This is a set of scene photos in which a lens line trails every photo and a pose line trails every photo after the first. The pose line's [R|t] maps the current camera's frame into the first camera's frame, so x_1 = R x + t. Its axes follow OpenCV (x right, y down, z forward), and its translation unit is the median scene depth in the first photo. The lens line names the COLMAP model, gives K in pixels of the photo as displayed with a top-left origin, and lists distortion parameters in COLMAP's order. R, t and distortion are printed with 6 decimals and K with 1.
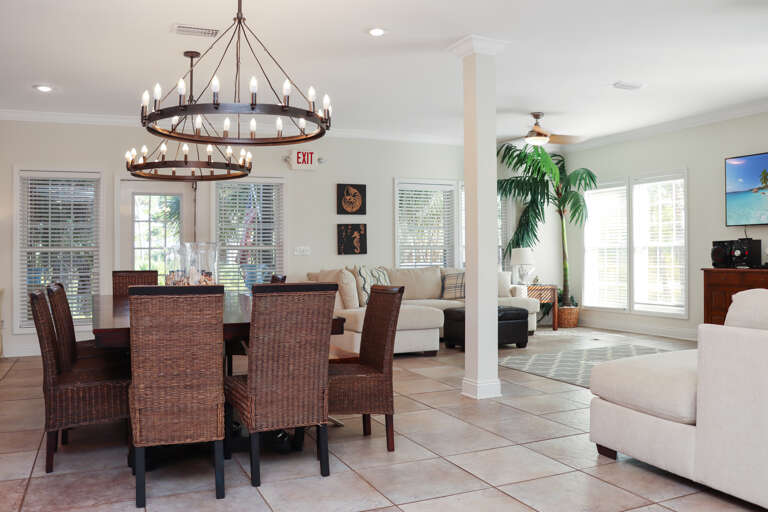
lens RADIAL K [[669.0, 0, 384.0], [0, 669.0, 256.0], [0, 0, 1]] dist [-0.244216, 0.222612]
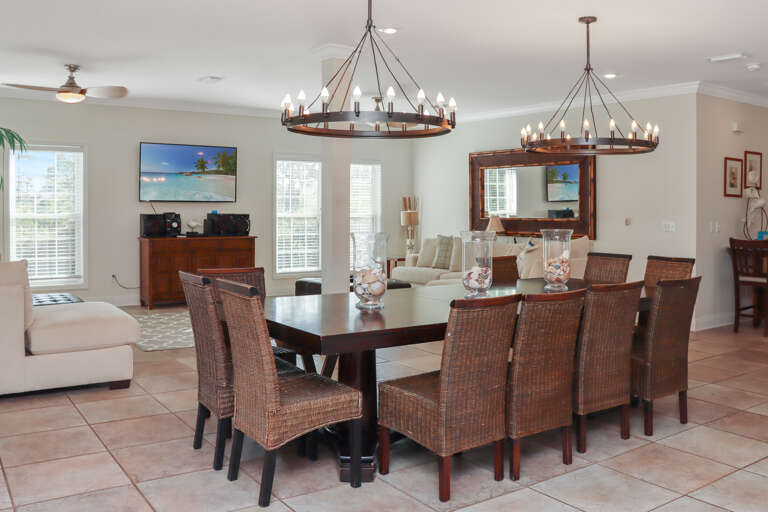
lens RADIAL K [[695.6, 0, 384.0], [0, 695.6, 256.0], [0, 0, 1]] dist [-0.093126, 0.012286]
pose [[-0.190604, -0.055177, 0.980115, -0.601406], [0.003807, 0.998370, 0.056945, -0.013611], [-0.981660, 0.014586, -0.190083, 0.629656]]
